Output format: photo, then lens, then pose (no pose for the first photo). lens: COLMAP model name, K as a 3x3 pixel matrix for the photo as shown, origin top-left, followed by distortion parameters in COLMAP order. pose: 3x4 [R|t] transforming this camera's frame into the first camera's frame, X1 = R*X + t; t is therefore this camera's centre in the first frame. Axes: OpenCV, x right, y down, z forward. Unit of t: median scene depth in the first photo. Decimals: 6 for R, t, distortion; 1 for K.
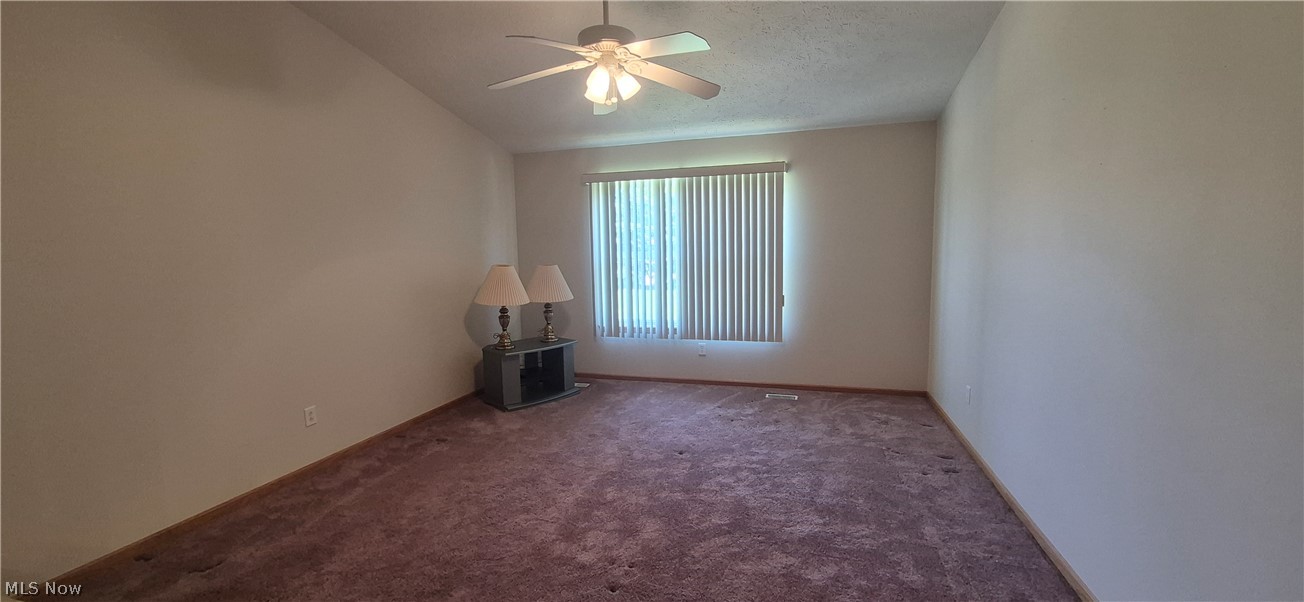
lens RADIAL K [[512.2, 0, 652.0], [0, 512.2, 297.8], [0, 0, 1]] dist [-0.000380, 0.000161]
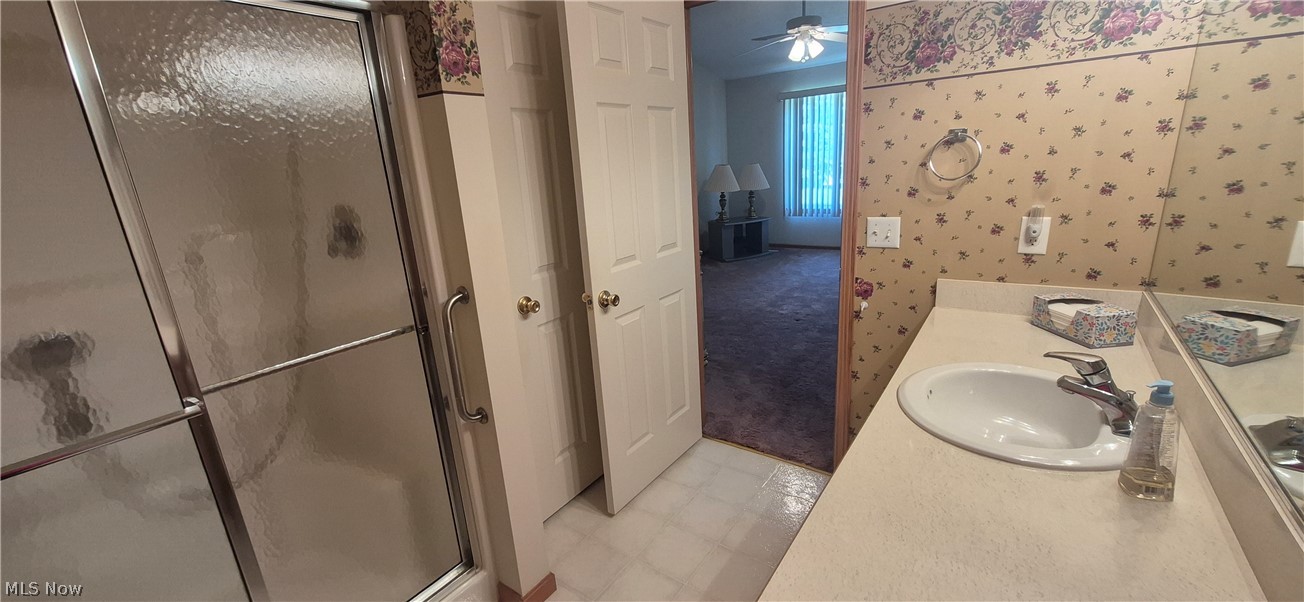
lens RADIAL K [[512.2, 0, 652.0], [0, 512.2, 297.8], [0, 0, 1]] dist [-0.000380, 0.000161]
pose [[0.942960, 0.044945, -0.329857, 0.020442], [0.013733, 0.984749, 0.173436, 0.051860], [0.332621, -0.168073, 0.927963, -0.475313]]
